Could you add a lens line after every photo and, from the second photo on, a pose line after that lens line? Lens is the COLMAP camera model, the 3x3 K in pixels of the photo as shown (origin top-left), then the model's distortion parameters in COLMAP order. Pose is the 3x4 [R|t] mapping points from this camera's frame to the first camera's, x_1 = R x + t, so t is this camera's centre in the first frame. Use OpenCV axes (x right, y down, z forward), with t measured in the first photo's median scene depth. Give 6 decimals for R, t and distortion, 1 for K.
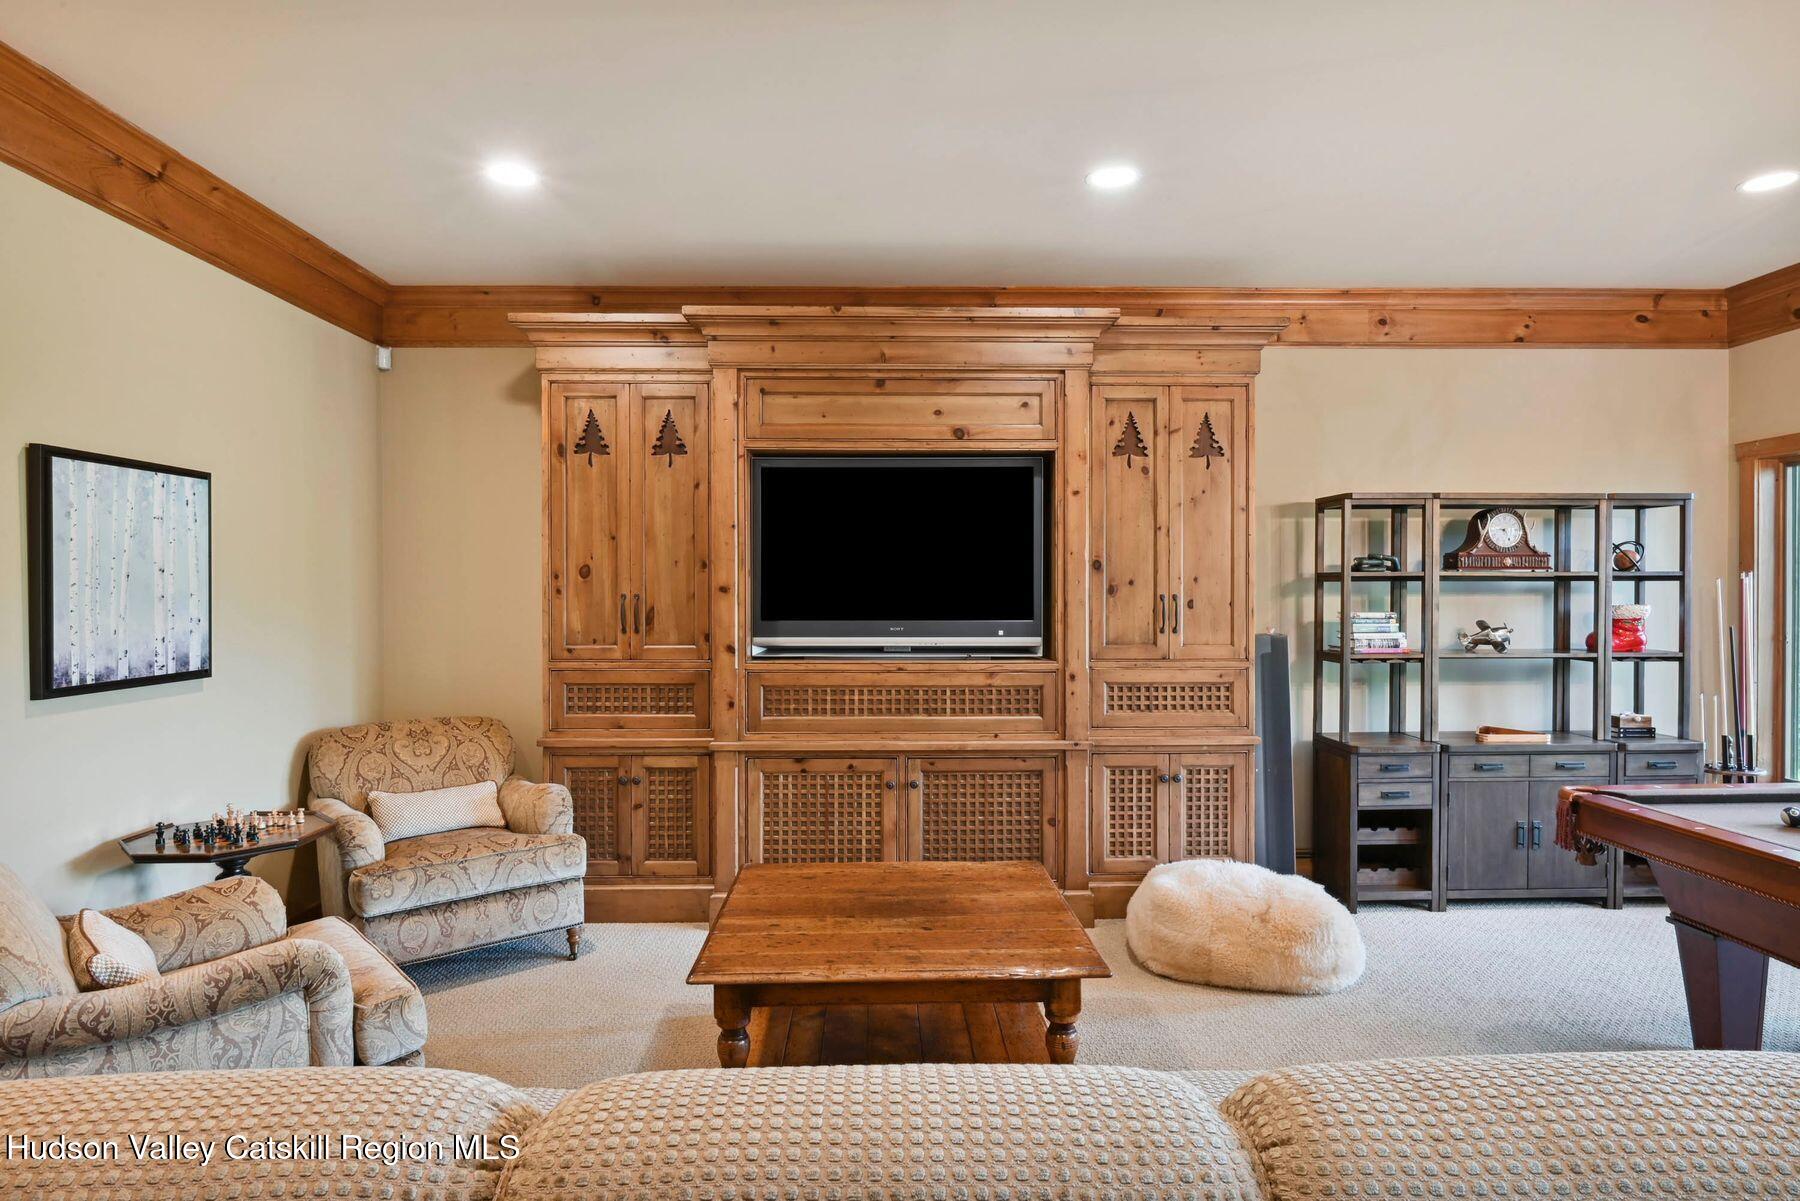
lens RADIAL K [[1012.3, 0, 899.4], [0, 1012.3, 605.6], [0, 0, 1]] dist [-0.002825, 0.001697]
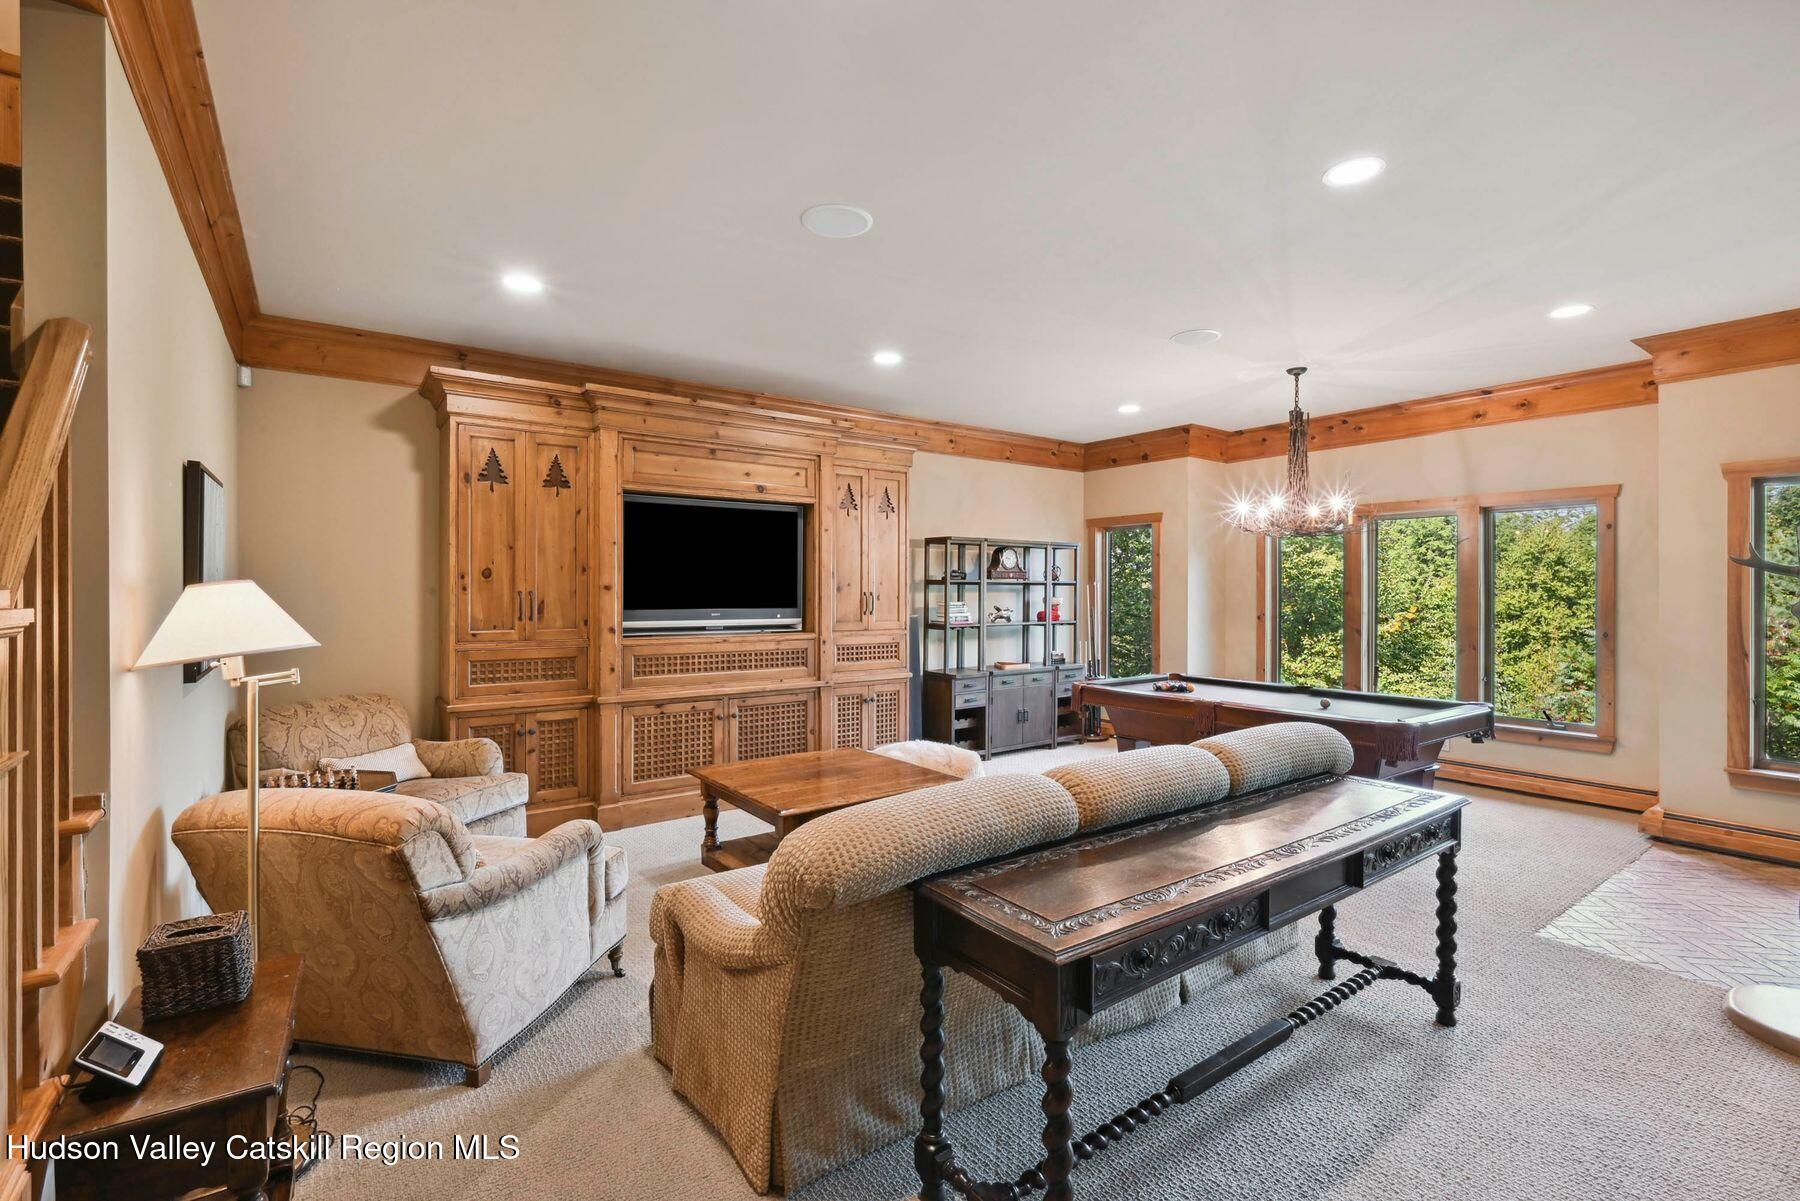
lens RADIAL K [[802.6, 0, 899.6], [0, 802.6, 592.9], [0, 0, 1]] dist [-0.001092, -0.001339]
pose [[0.821755, 0.001168, 0.569839, -0.460685], [0.002030, 0.999986, -0.004977, -0.002544], [-0.569837, 0.005246, 0.821741, -0.137823]]
